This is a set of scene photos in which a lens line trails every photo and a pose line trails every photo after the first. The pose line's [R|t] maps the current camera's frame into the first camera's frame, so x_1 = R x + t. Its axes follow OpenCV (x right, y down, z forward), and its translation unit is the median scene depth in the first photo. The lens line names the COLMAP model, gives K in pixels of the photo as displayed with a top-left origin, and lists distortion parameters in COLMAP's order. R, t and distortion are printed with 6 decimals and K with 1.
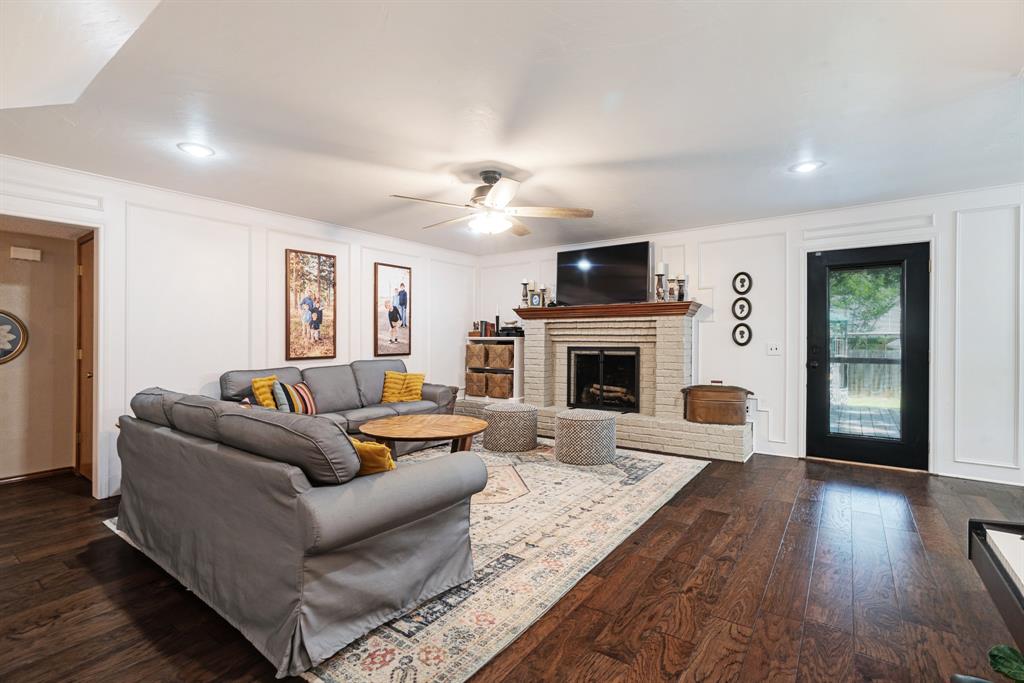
lens RADIAL K [[467.6, 0, 509.7], [0, 467.6, 338.2], [0, 0, 1]] dist [0.004264, 0.000217]
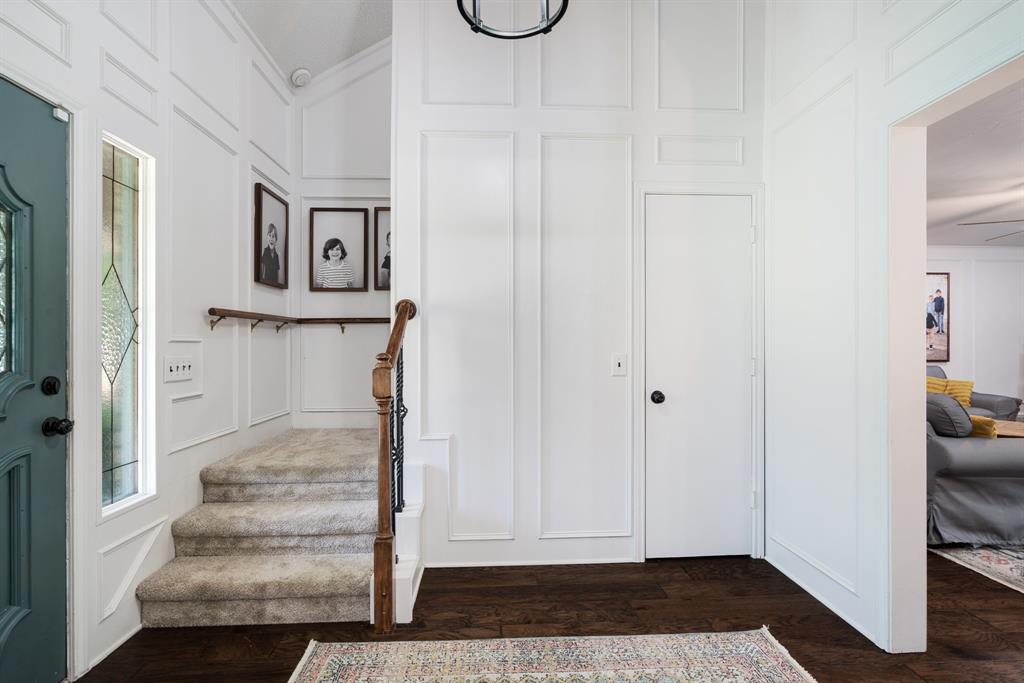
lens RADIAL K [[467.6, 0, 512.6], [0, 467.6, 339.4], [0, 0, 1]] dist [0.004264, 0.000217]
pose [[0.626062, -0.011105, -0.779694, -0.018990], [0.002155, 0.999919, -0.012511, -0.000578], [0.779770, 0.006152, 0.626035, -0.336300]]
